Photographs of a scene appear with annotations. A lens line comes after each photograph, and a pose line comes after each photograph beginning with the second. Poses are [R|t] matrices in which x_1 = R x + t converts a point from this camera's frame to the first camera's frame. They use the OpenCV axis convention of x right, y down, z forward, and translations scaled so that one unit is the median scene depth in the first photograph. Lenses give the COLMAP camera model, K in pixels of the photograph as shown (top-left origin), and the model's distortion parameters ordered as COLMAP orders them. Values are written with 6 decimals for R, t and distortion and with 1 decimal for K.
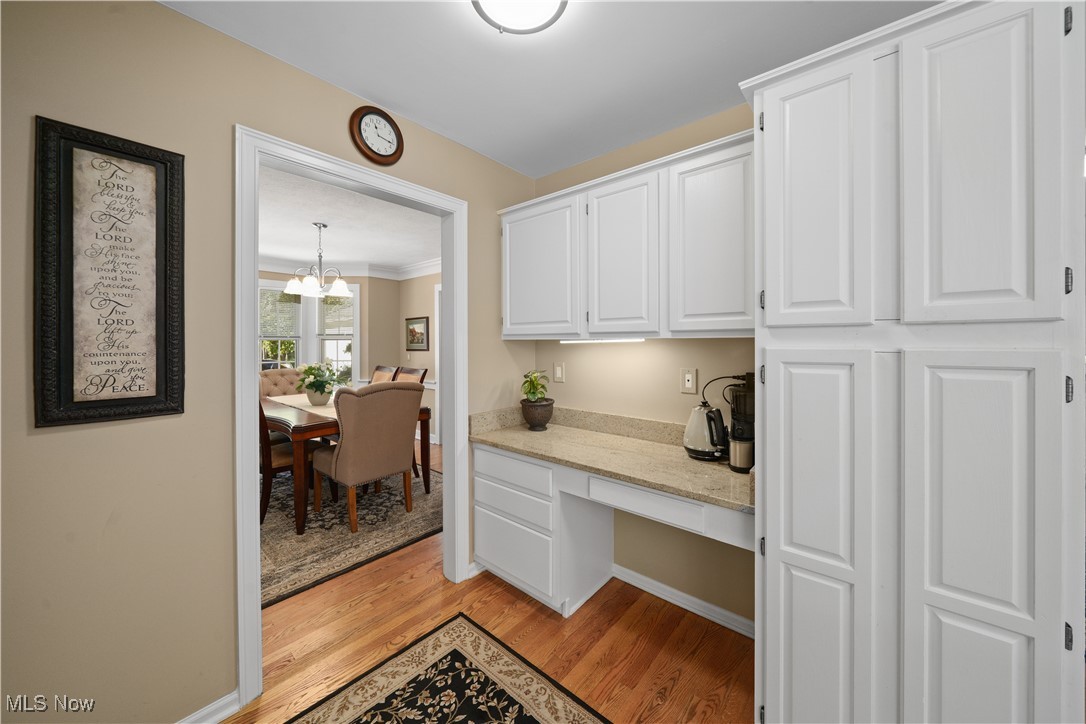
lens RADIAL K [[382.8, 0, 547.8], [0, 382.8, 356.1], [0, 0, 1]] dist [-0.000126, 0.000281]
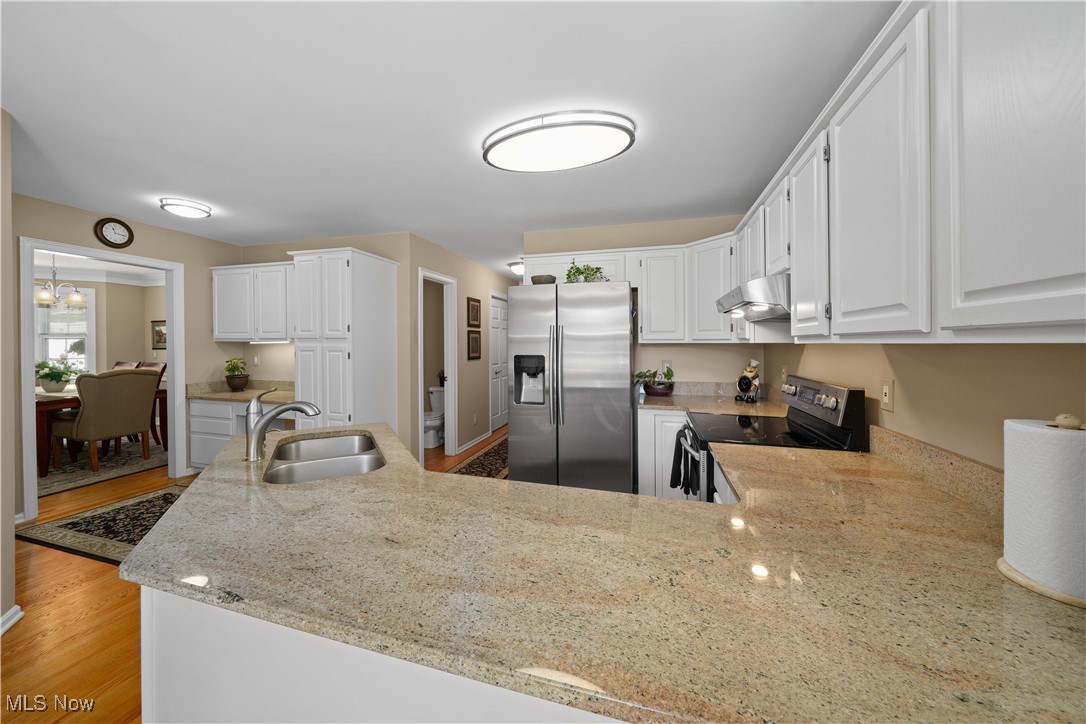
lens RADIAL K [[382.8, 0, 537.2], [0, 382.8, 354.1], [0, 0, 1]] dist [-0.000126, 0.000281]
pose [[0.917491, -0.008363, 0.397668, 0.541836], [0.010154, 0.999946, -0.002397, 0.034200], [-0.397626, 0.006237, 0.917526, -1.185262]]
